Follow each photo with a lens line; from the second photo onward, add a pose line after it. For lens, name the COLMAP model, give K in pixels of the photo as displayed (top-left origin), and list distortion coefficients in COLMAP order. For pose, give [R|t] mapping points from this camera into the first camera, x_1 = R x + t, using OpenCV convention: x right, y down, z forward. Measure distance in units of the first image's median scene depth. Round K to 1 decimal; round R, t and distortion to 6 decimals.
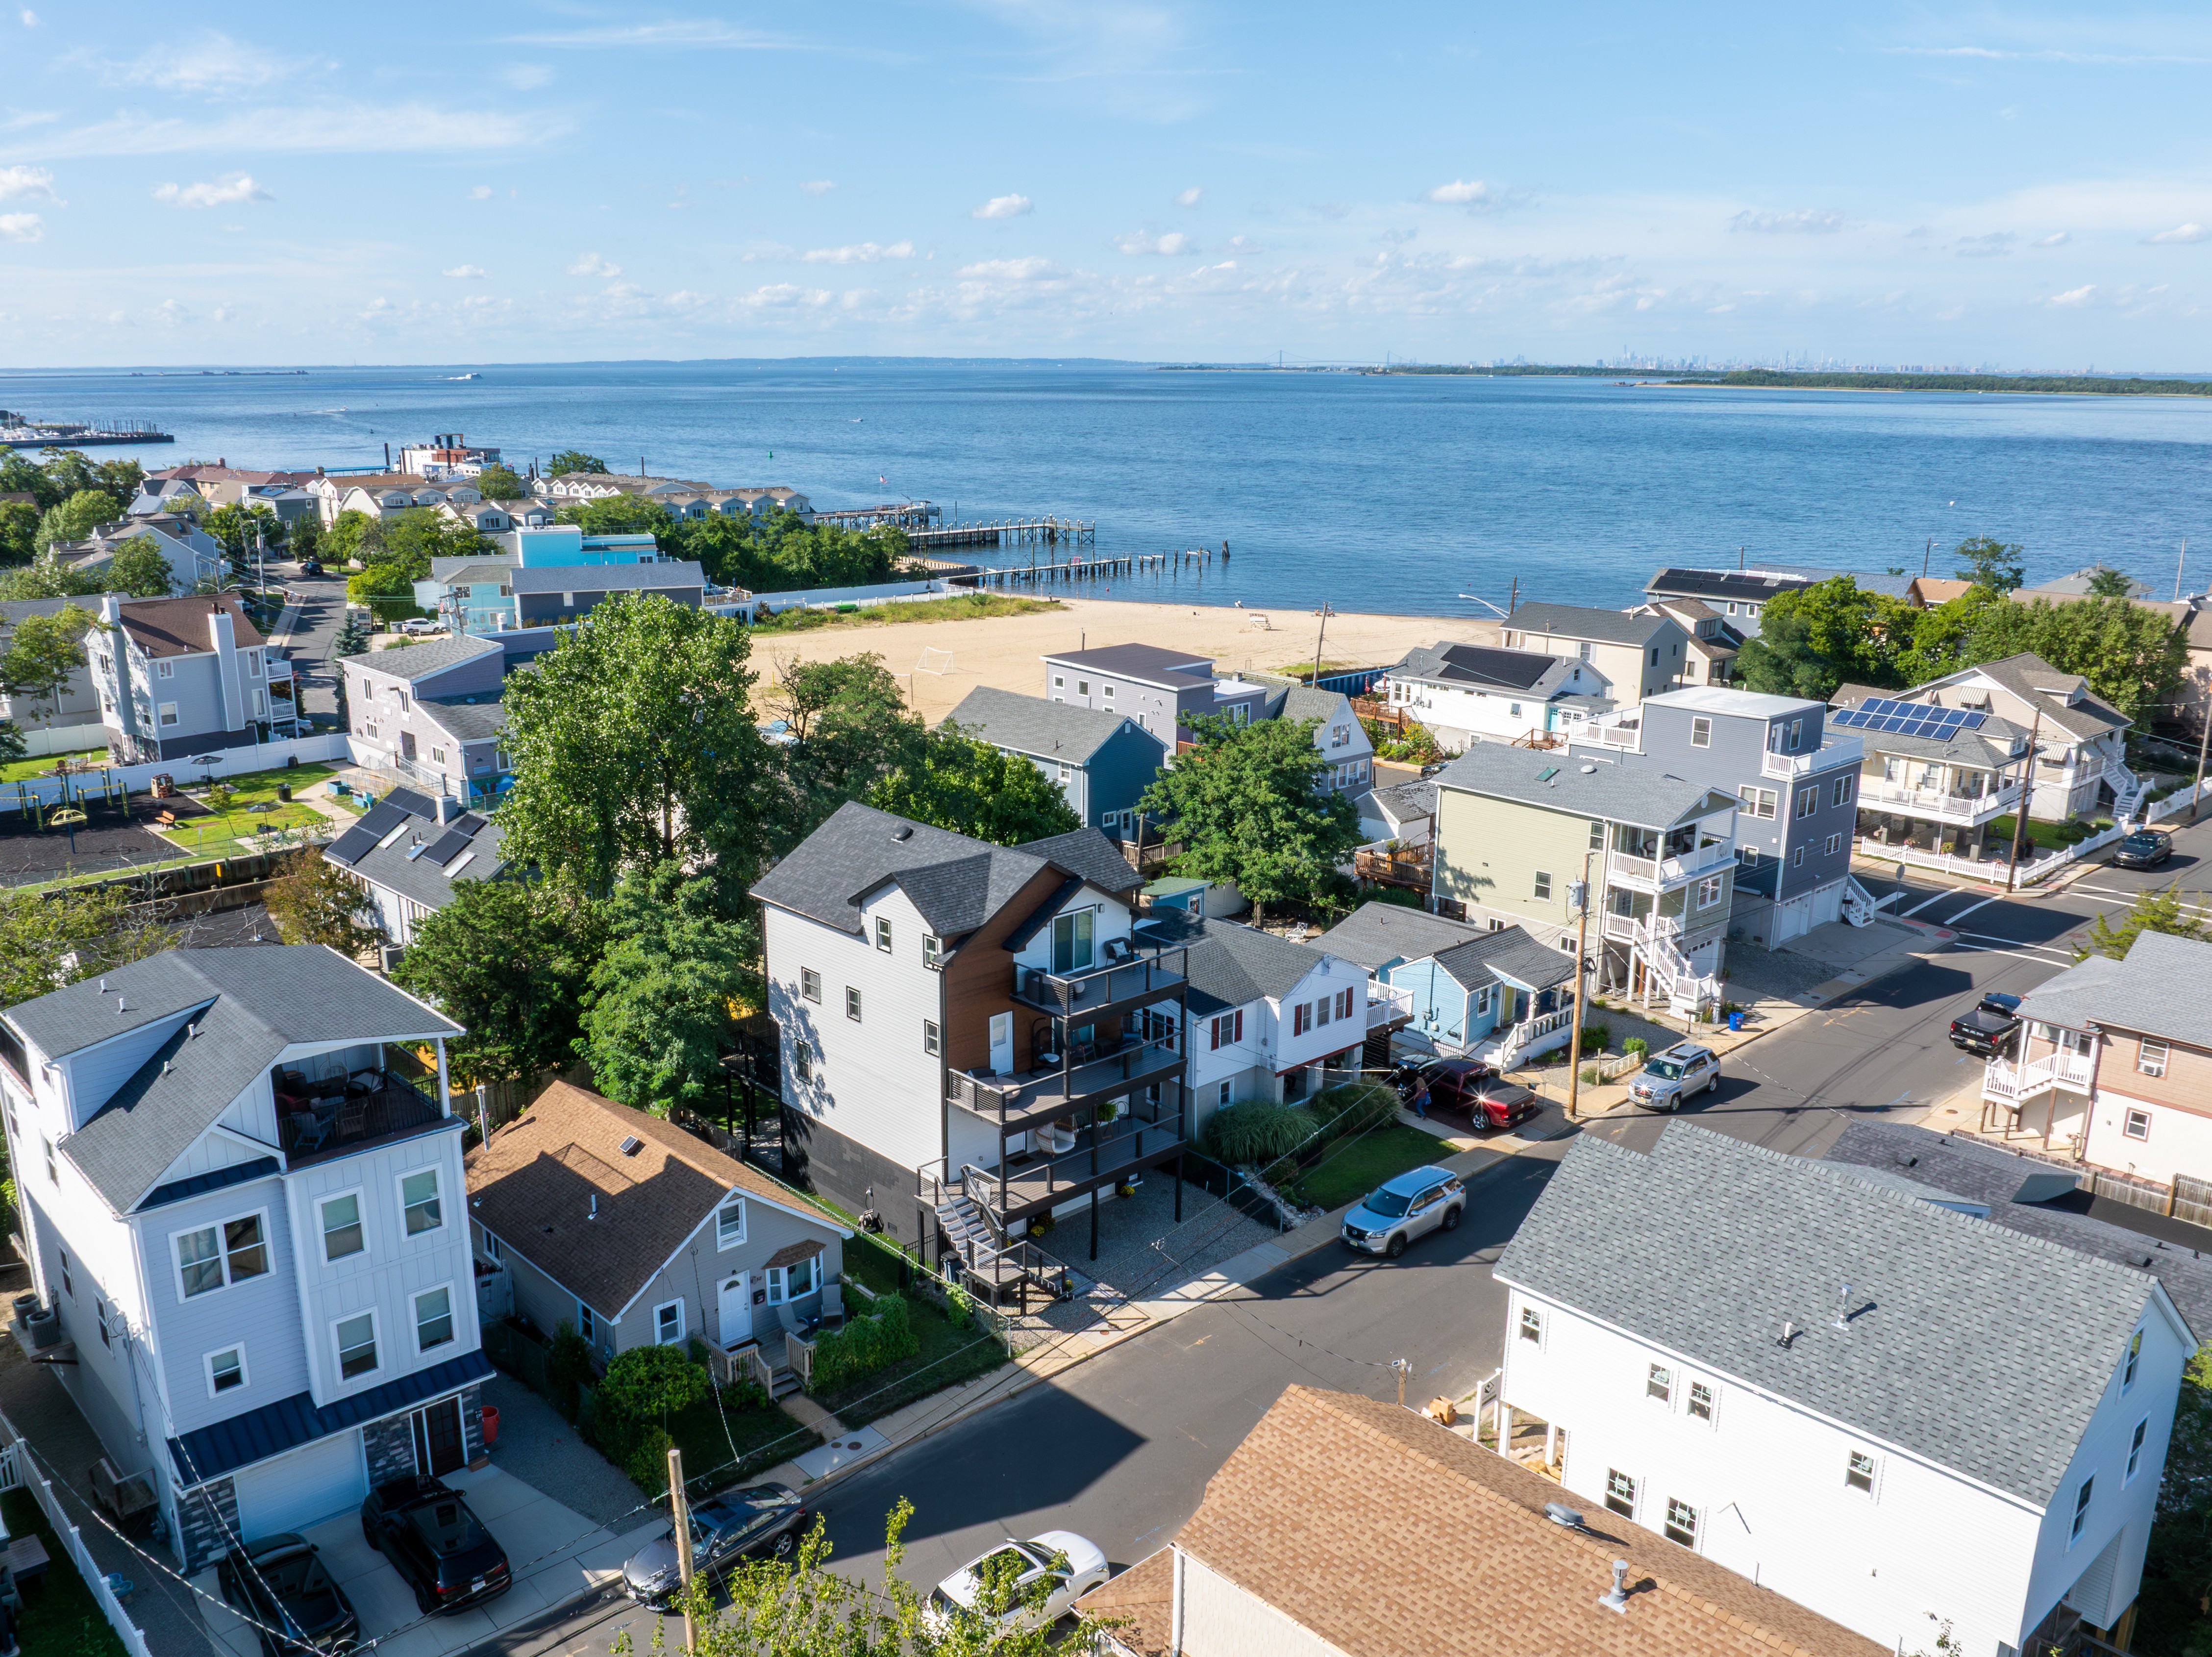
lens RADIAL K [[1812.5, 0, 1070.8], [0, 1812.5, 835.2], [0, 0, 1]] dist [-0.045681, -0.006423]
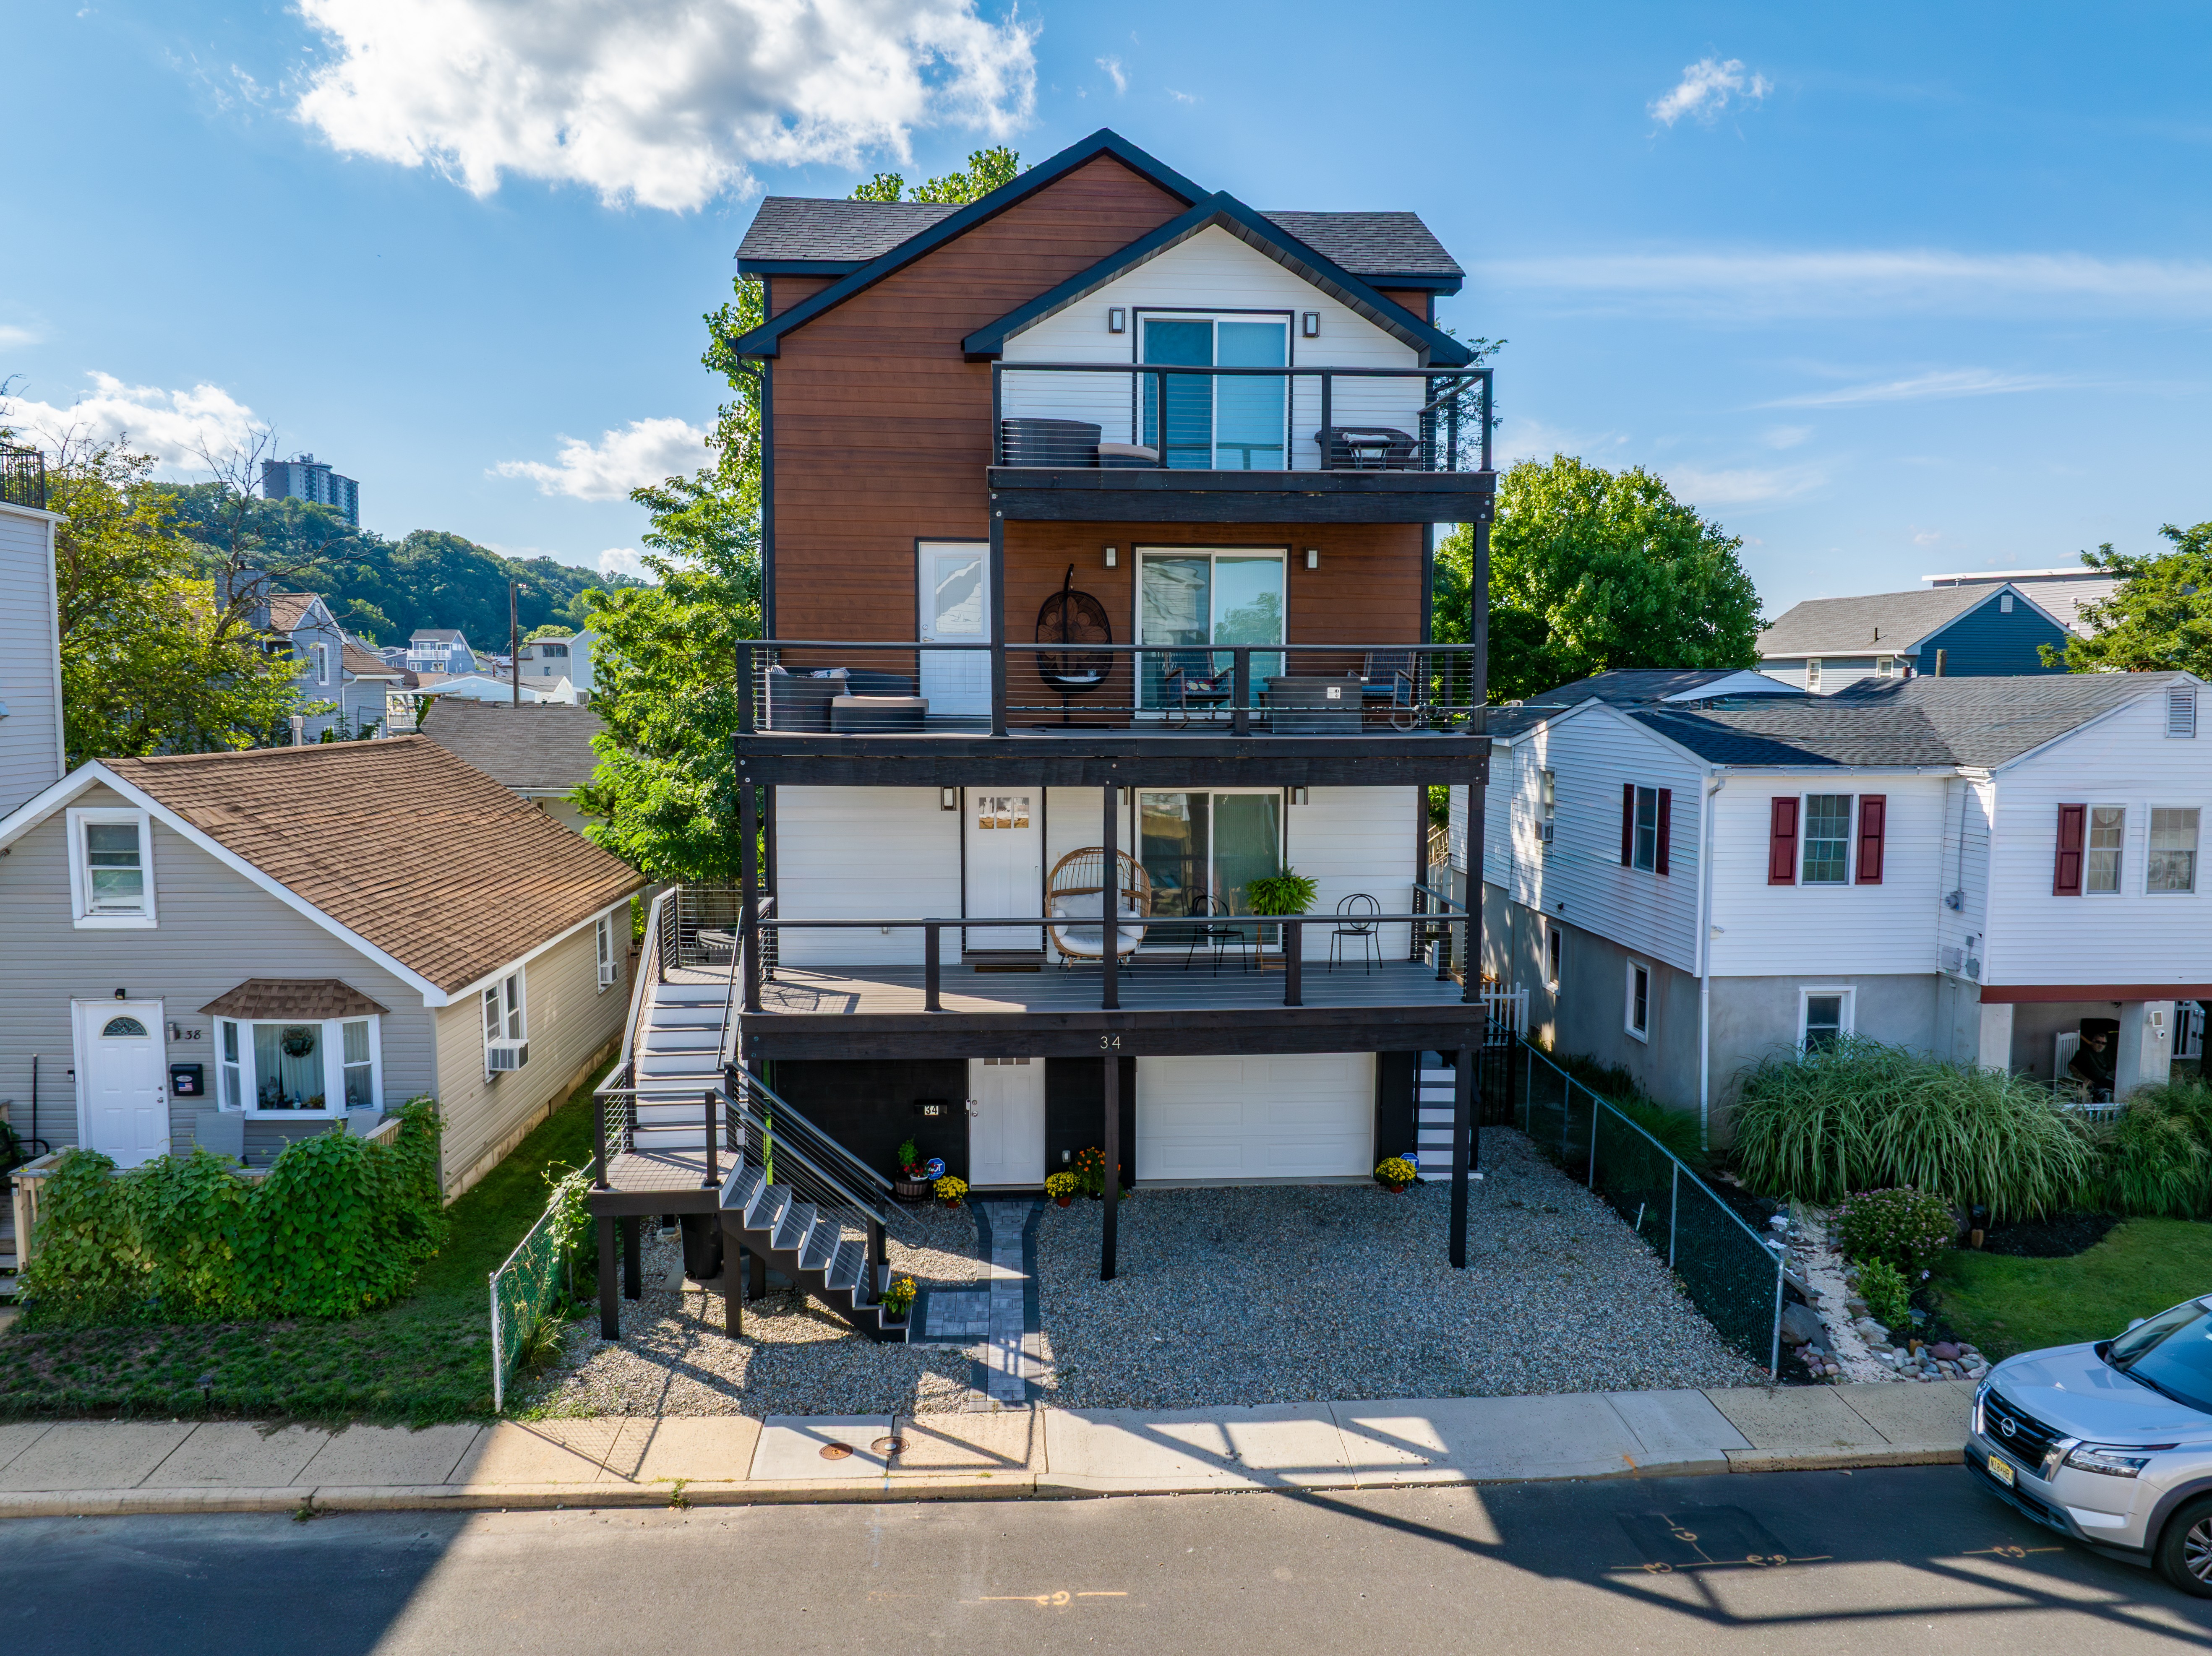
lens RADIAL K [[1552.8, 0, 1105.8], [0, 1552.8, 816.3], [0, 0, 1]] dist [-0.055793, 0.025057]
pose [[0.784439, 0.054070, -0.617845, 0.158403], [-0.157397, 0.980934, -0.113992, 0.156205], [0.599902, 0.186666, 0.777993, 0.647451]]
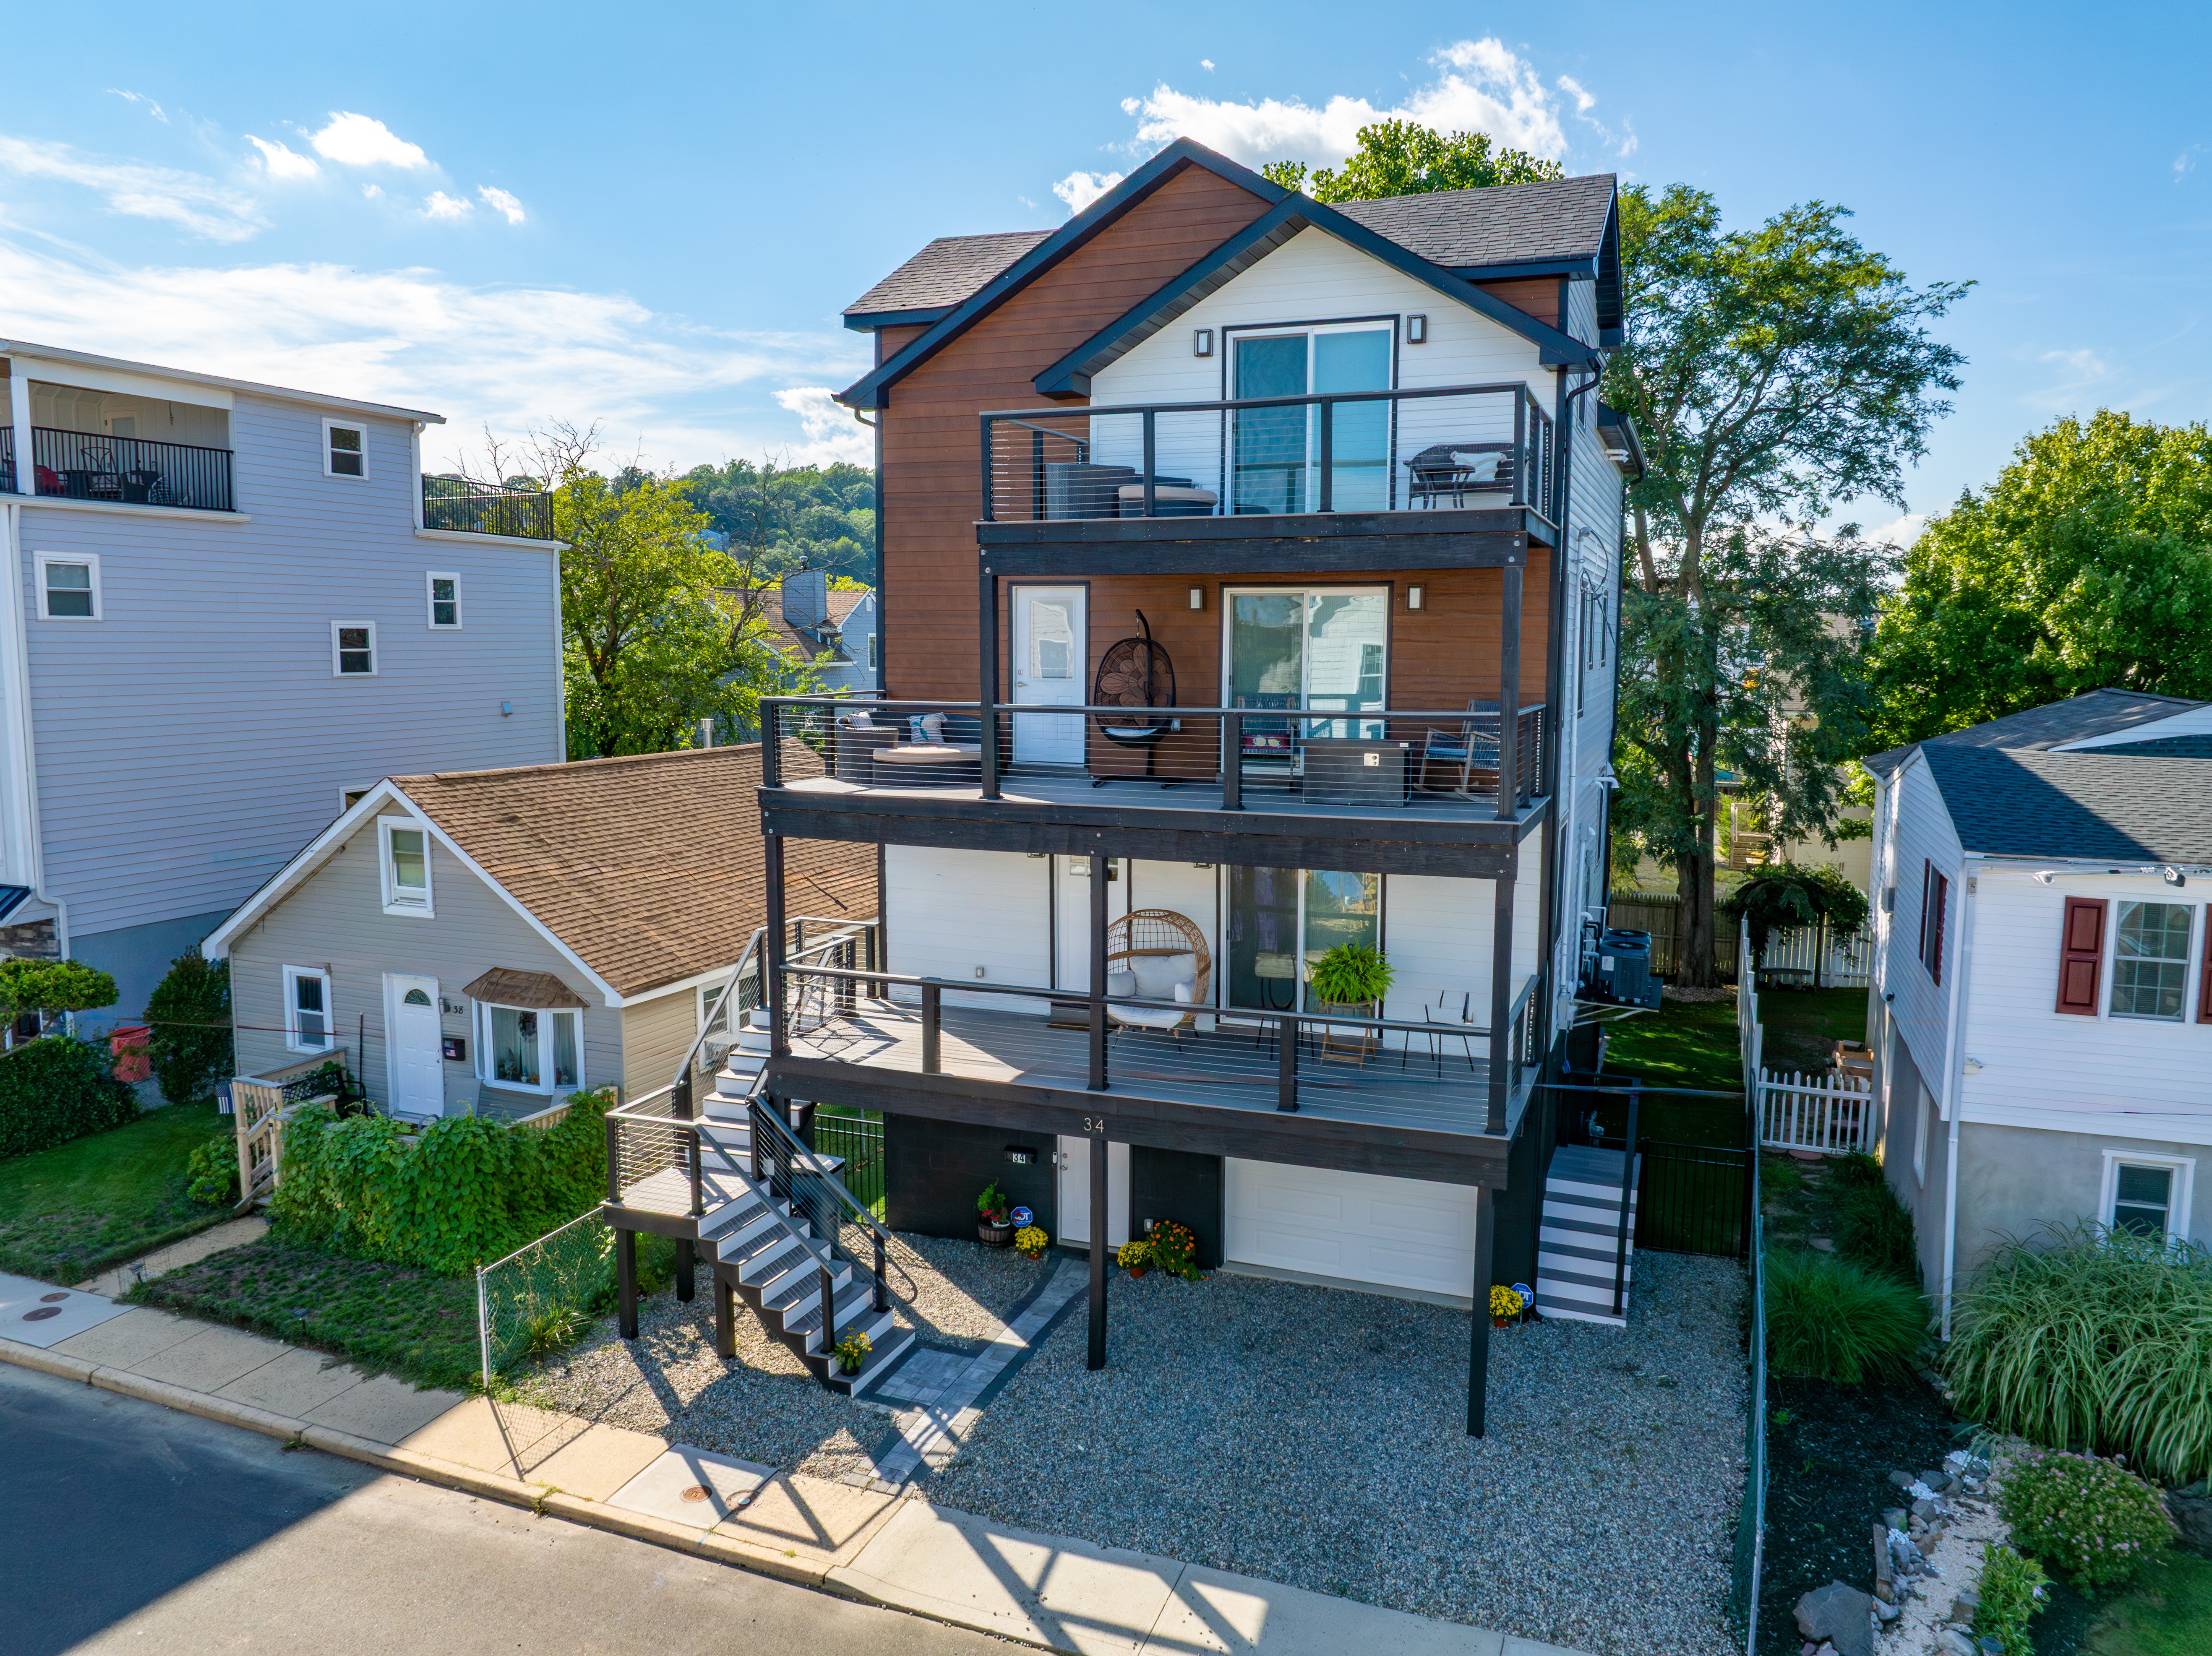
lens RADIAL K [[1556.8, 0, 1106.5], [0, 1556.8, 817.5], [0, 0, 1]] dist [-0.065662, 0.038718]
pose [[0.442499, 0.101939, -0.890956, 0.211804], [-0.227807, 0.973705, -0.001735, 0.118905], [0.867352, 0.203733, 0.454086, 0.730630]]
